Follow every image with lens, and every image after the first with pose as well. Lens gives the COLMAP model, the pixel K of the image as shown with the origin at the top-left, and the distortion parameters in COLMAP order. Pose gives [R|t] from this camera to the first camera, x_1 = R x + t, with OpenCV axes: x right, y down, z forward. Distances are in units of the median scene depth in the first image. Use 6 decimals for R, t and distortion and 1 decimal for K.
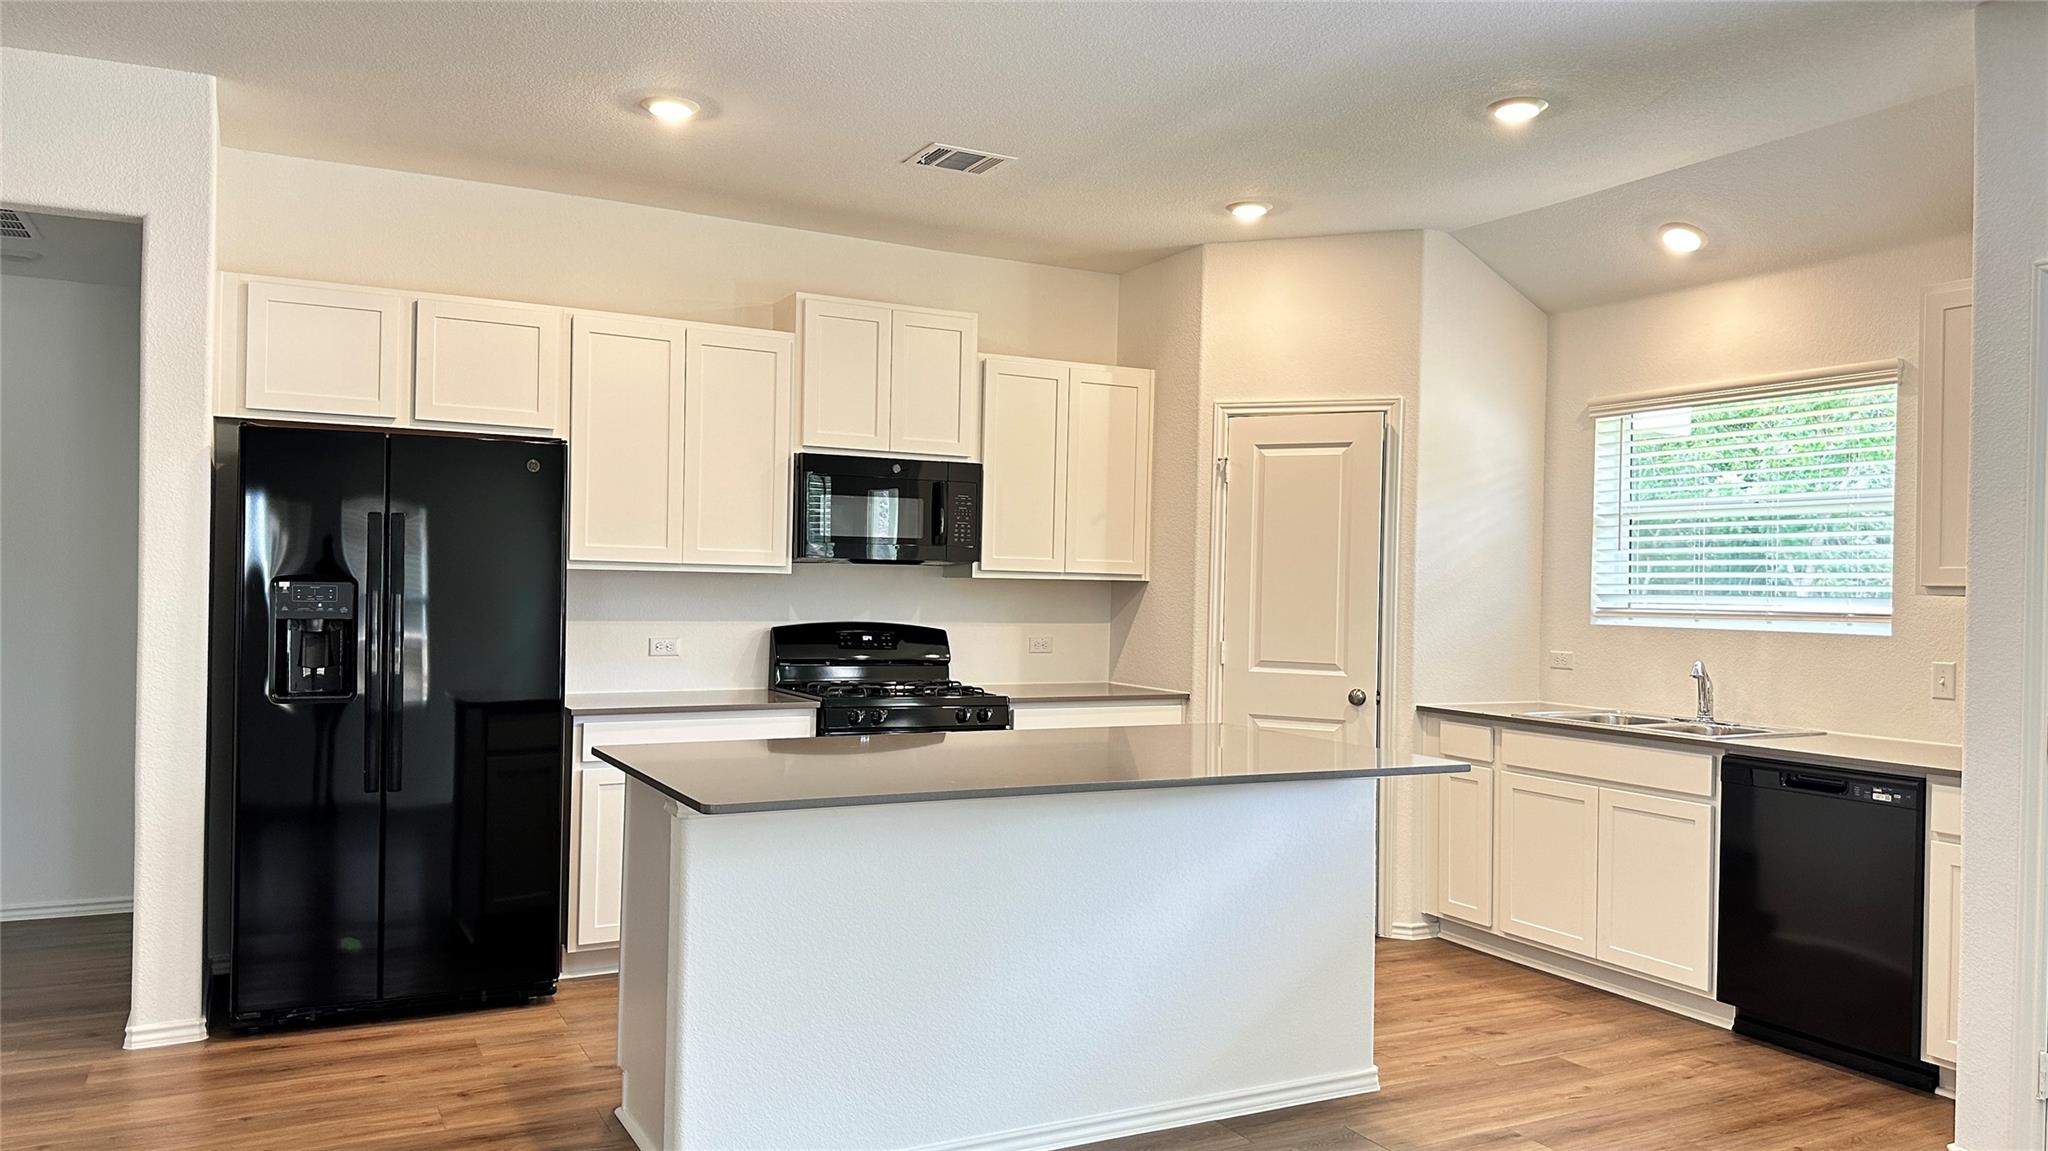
lens RADIAL K [[1418.3, 0, 1015.1], [0, 1418.3, 581.4], [0, 0, 1]] dist [0.048507, -0.008110]
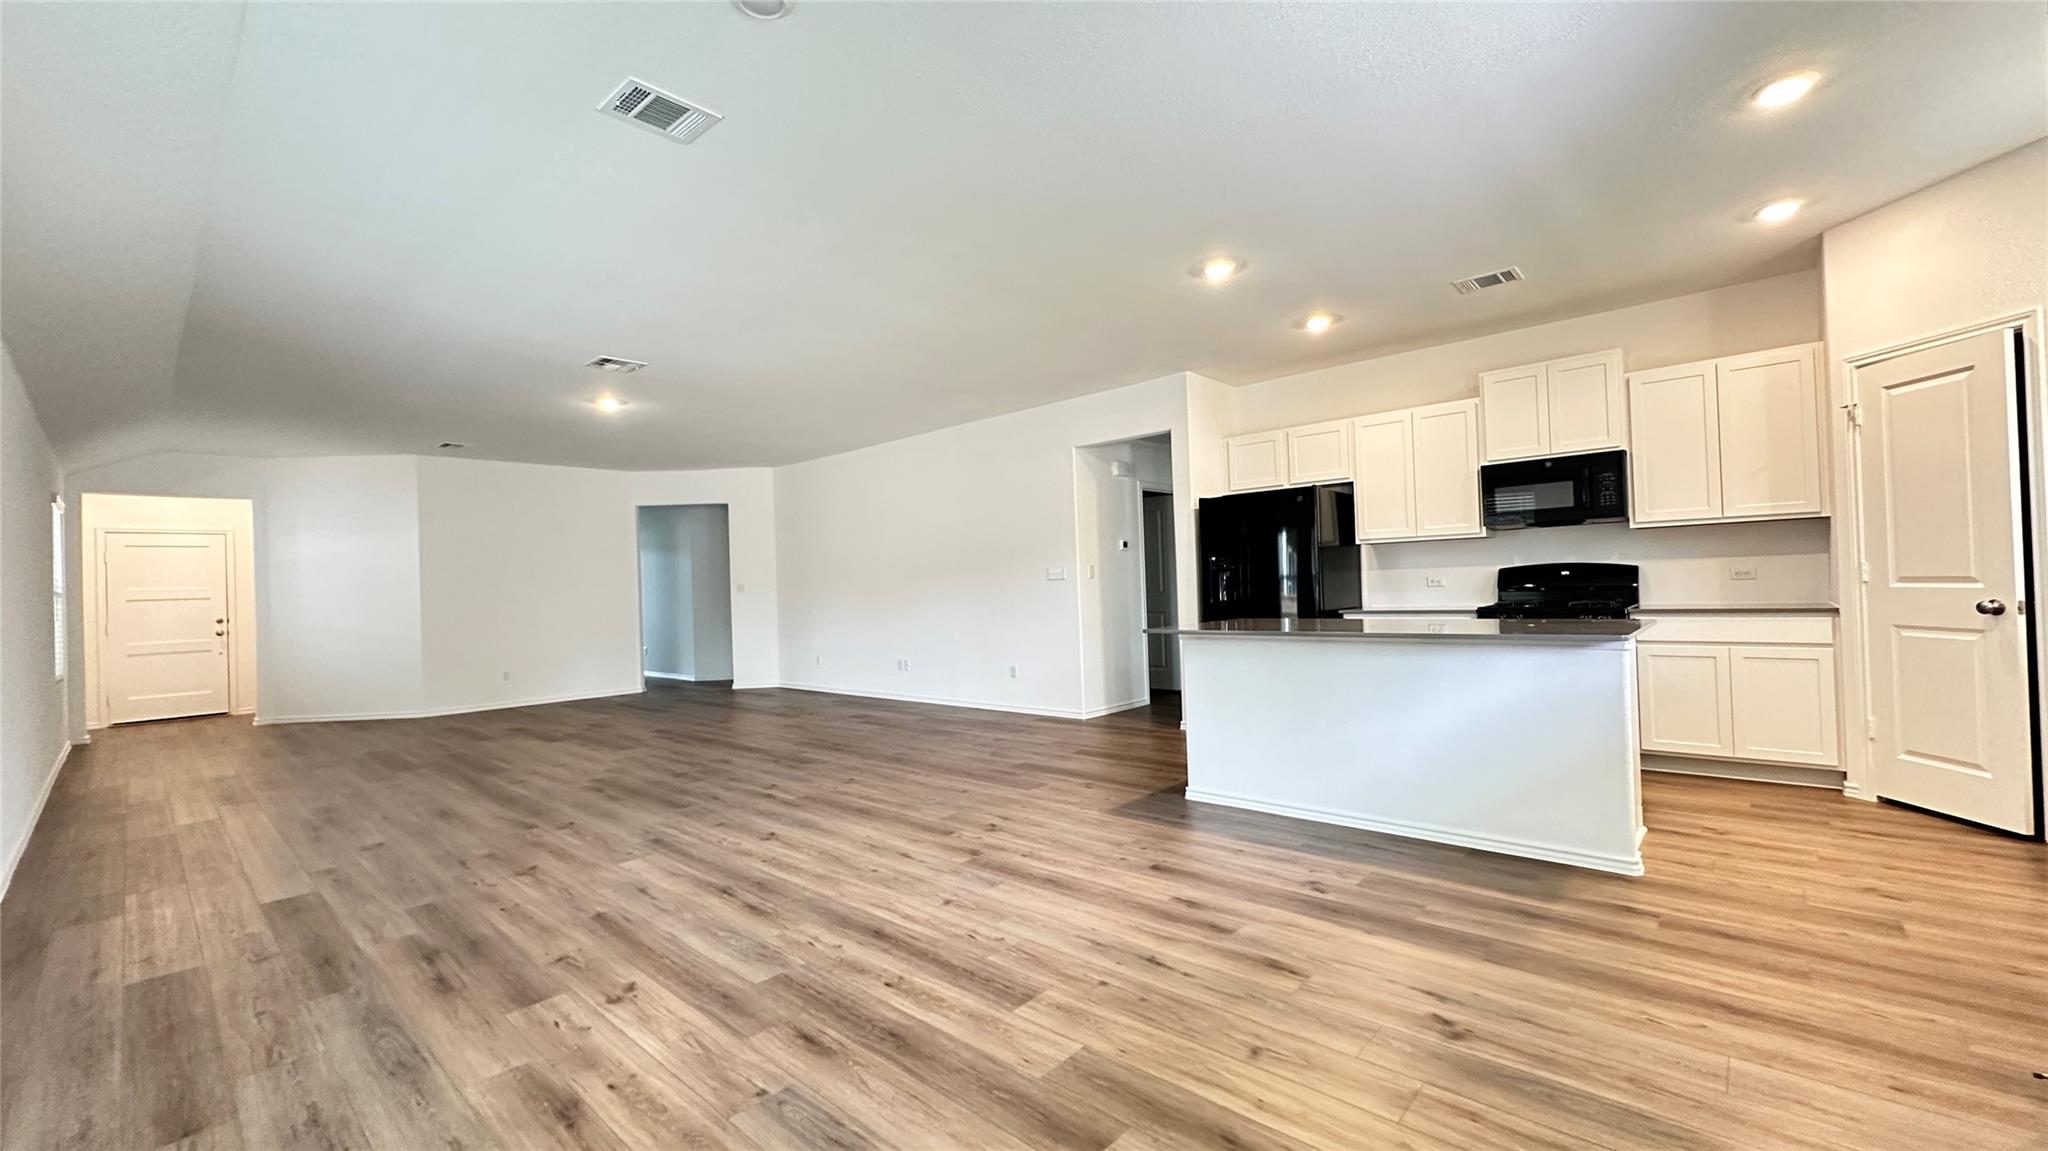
lens RADIAL K [[811.1, 0, 1022.4], [0, 811.1, 576.8], [0, 0, 1]] dist [-0.007361, 0.000188]
pose [[0.336715, -0.041042, -0.940712, 0.556740], [0.041125, 0.998737, -0.028853, 0.047302], [0.940708, -0.028971, 0.337978, 0.135707]]
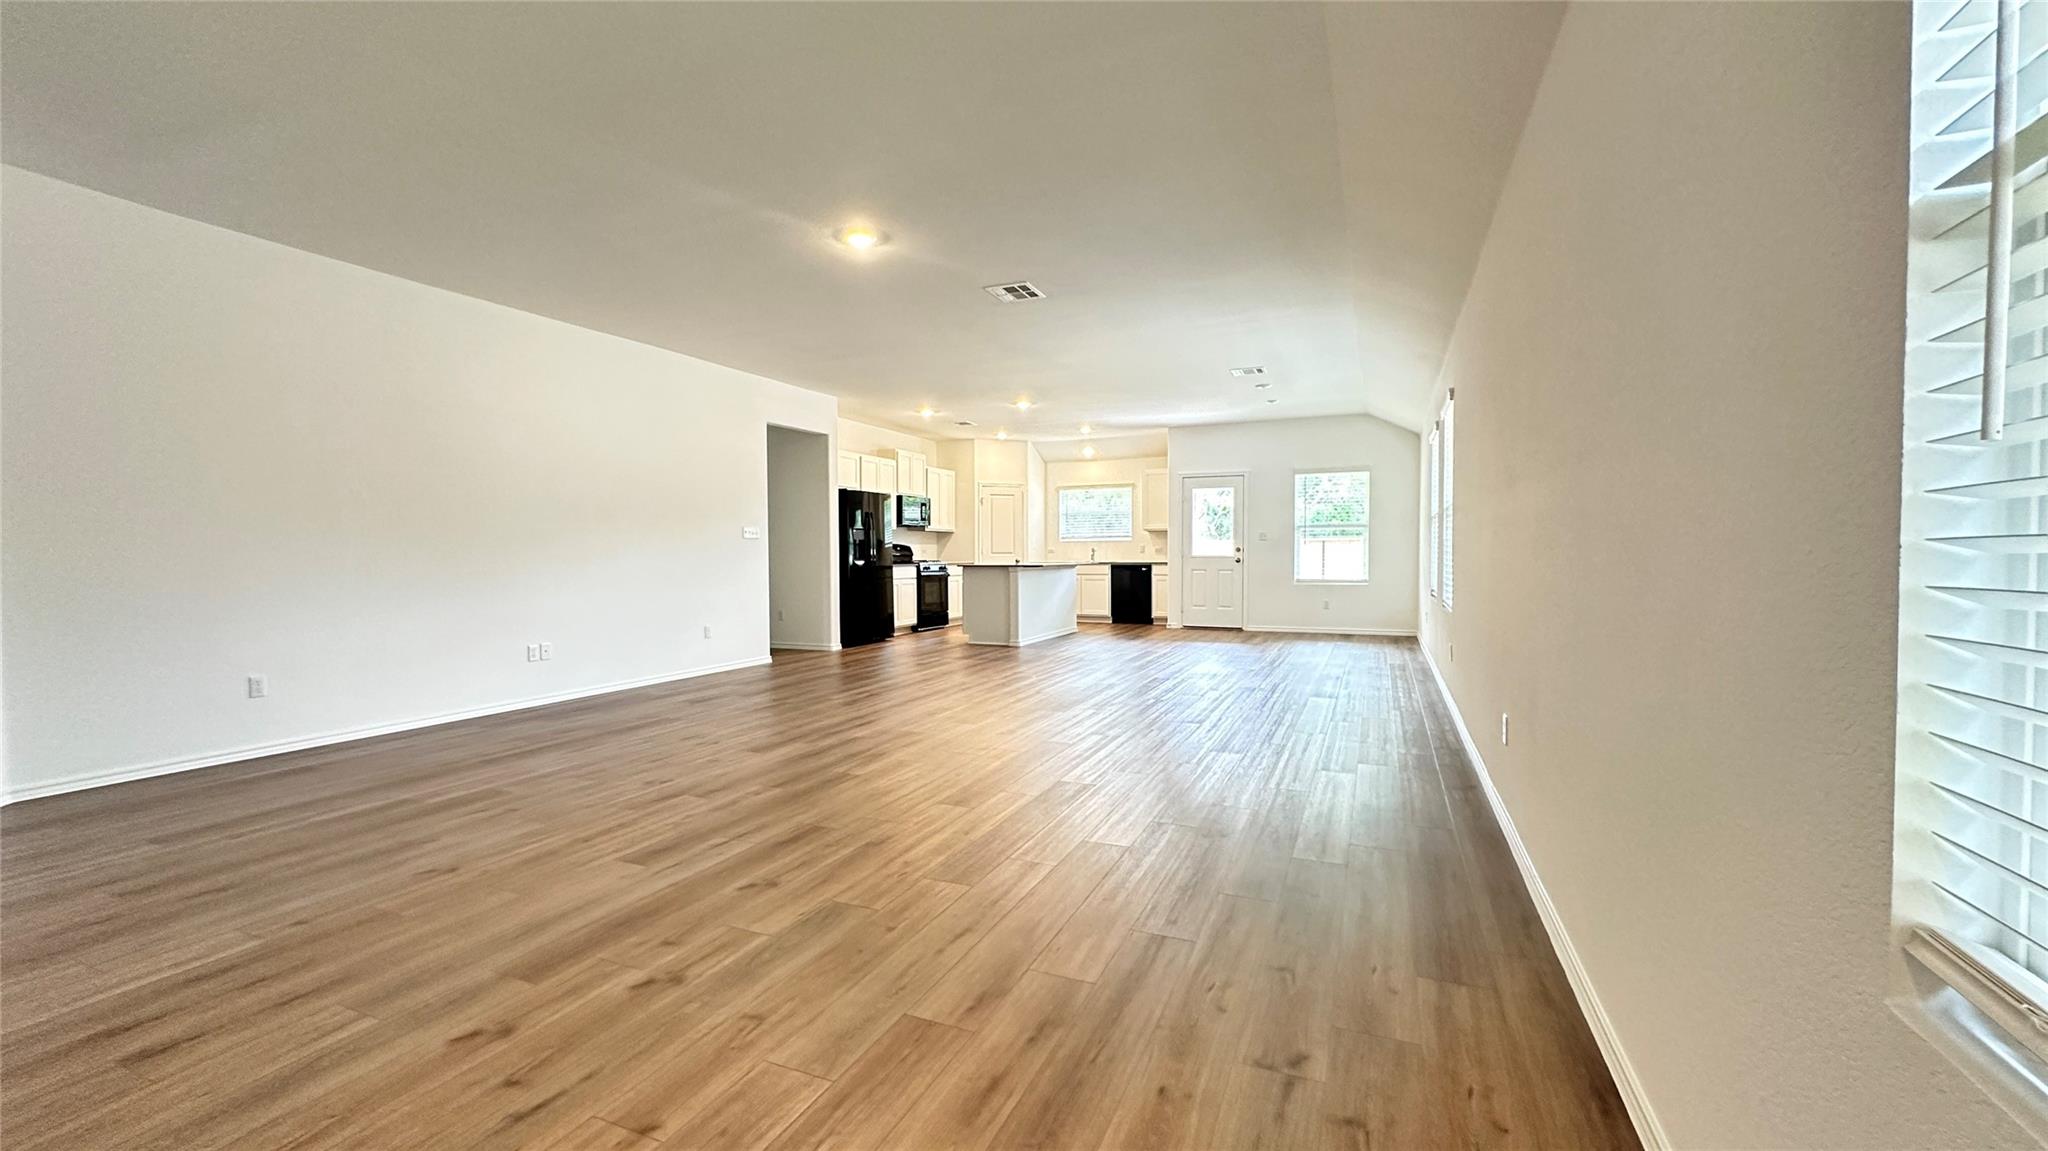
lens RADIAL K [[811.1, 0, 1026.7], [0, 811.1, 574.8], [0, 0, 1]] dist [-0.007361, 0.000188]
pose [[0.781469, -0.039533, 0.622690, -1.119320], [0.015100, 0.998897, 0.044467, 0.021876], [-0.623761, -0.025347, 0.781204, -0.743529]]
